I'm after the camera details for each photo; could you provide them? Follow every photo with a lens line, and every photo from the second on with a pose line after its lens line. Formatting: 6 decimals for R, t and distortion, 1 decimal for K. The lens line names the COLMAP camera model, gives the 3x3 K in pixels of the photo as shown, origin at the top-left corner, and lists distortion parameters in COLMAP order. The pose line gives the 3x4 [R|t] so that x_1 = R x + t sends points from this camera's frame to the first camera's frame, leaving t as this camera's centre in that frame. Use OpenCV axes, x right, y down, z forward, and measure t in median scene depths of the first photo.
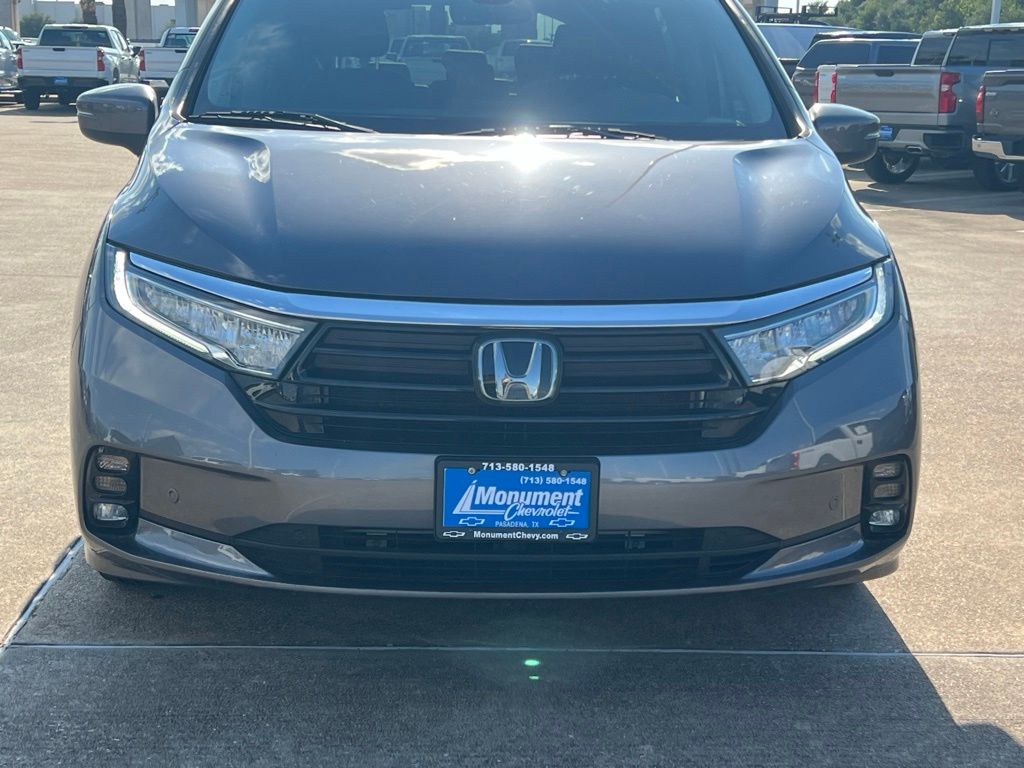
lens RADIAL K [[1518.5, 0, 533.5], [0, 1518.5, 387.0], [0, 0, 1]] dist [0.207177, -0.672459]
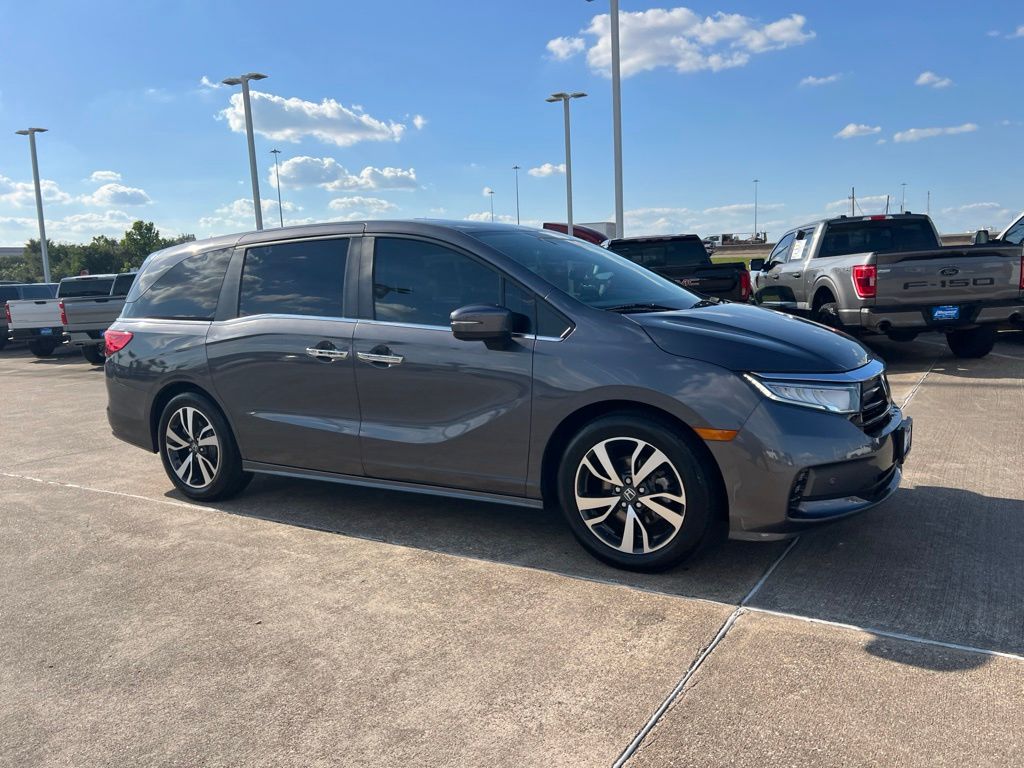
lens RADIAL K [[764.7, 0, 514.4], [0, 764.7, 388.1], [0, 0, 1]] dist [0.047214, -0.047029]
pose [[0.575322, -0.161997, 0.801724, -1.246739], [0.225976, 0.973520, 0.034549, -0.175548], [-0.786091, 0.161294, 0.596695, 0.690060]]
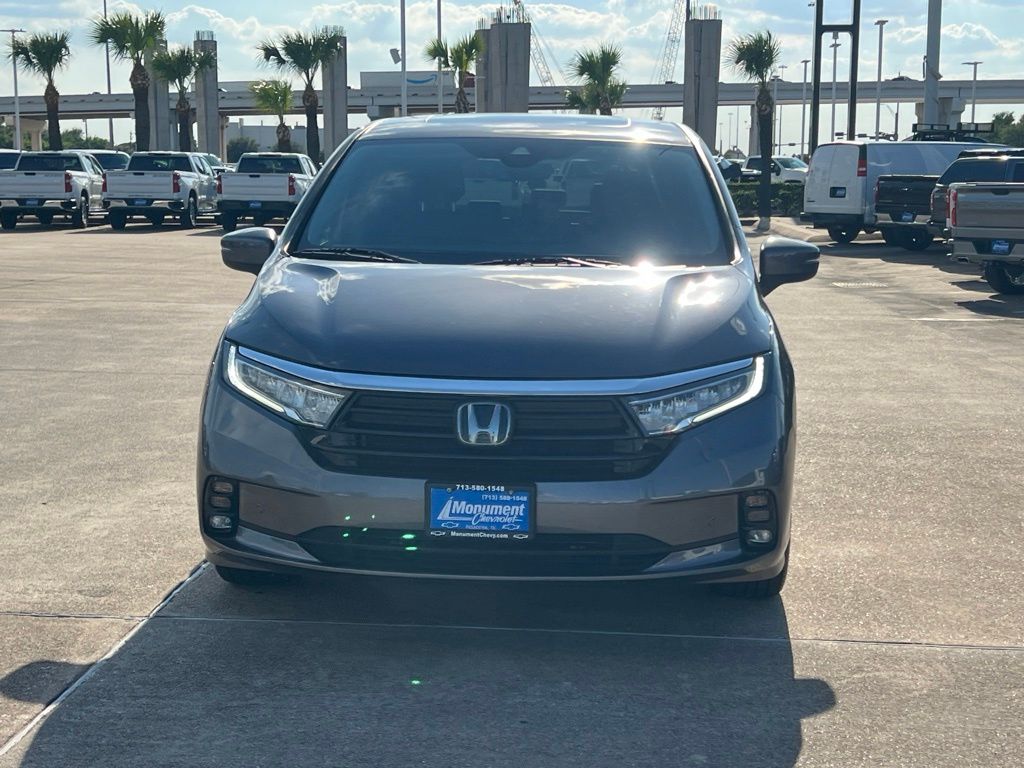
lens RADIAL K [[1518.5, 0, 533.5], [0, 1518.5, 387.0], [0, 0, 1]] dist [0.207177, -0.672459]
pose [[0.992861, 0.004106, -0.119206, 0.200838], [-0.012700, 0.997366, -0.071419, 0.054927], [0.118598, 0.072423, 0.990298, -0.434394]]
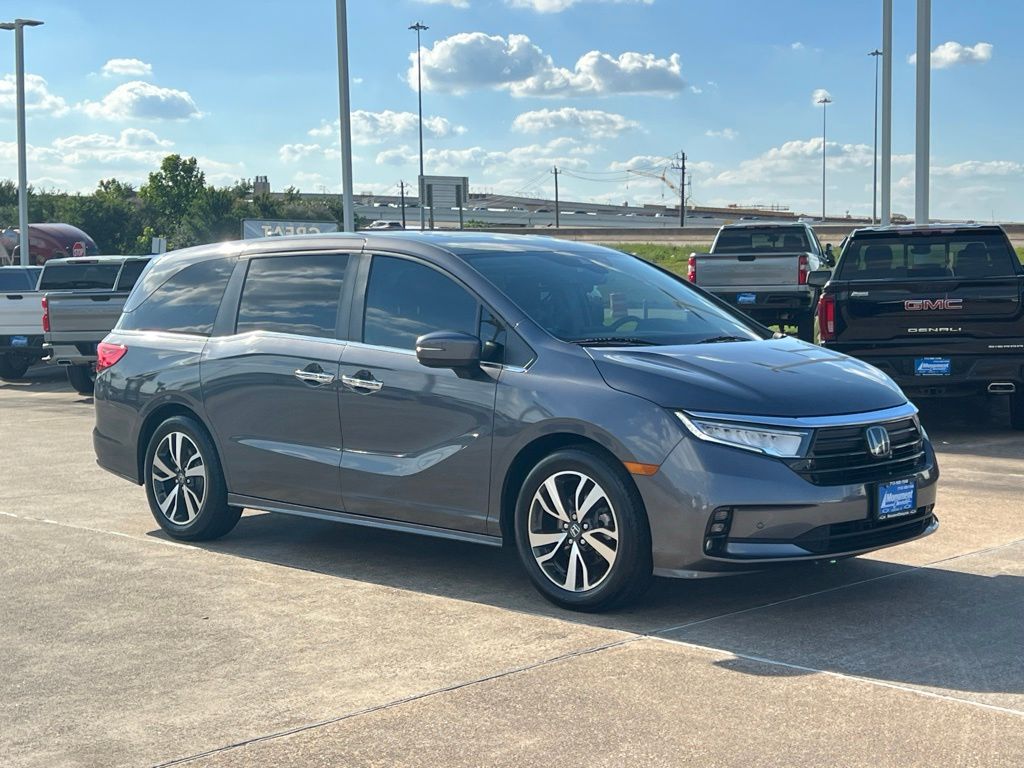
lens RADIAL K [[1518.5, 0, 533.5], [0, 1518.5, 387.0], [0, 0, 1]] dist [0.207177, -0.672459]
pose [[0.738446, -0.078349, 0.669745, -1.740574], [0.167861, 0.983319, -0.070047, -0.015860], [-0.653085, 0.164150, 0.739280, -0.303930]]
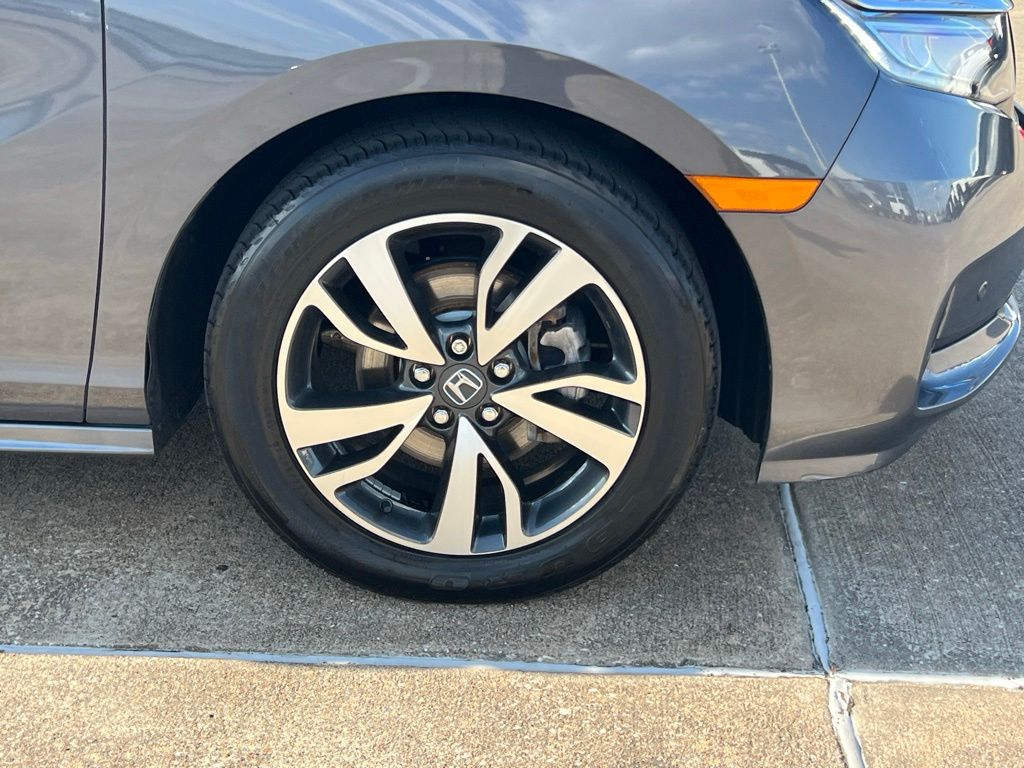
lens RADIAL K [[1518.5, 0, 533.5], [0, 1518.5, 387.0], [0, 0, 1]] dist [0.207177, -0.672459]
pose [[0.080606, -0.434657, 0.896981, -0.931519], [0.178494, 0.891657, 0.416037, -0.234915], [-0.980634, 0.126571, 0.149457, 1.090122]]
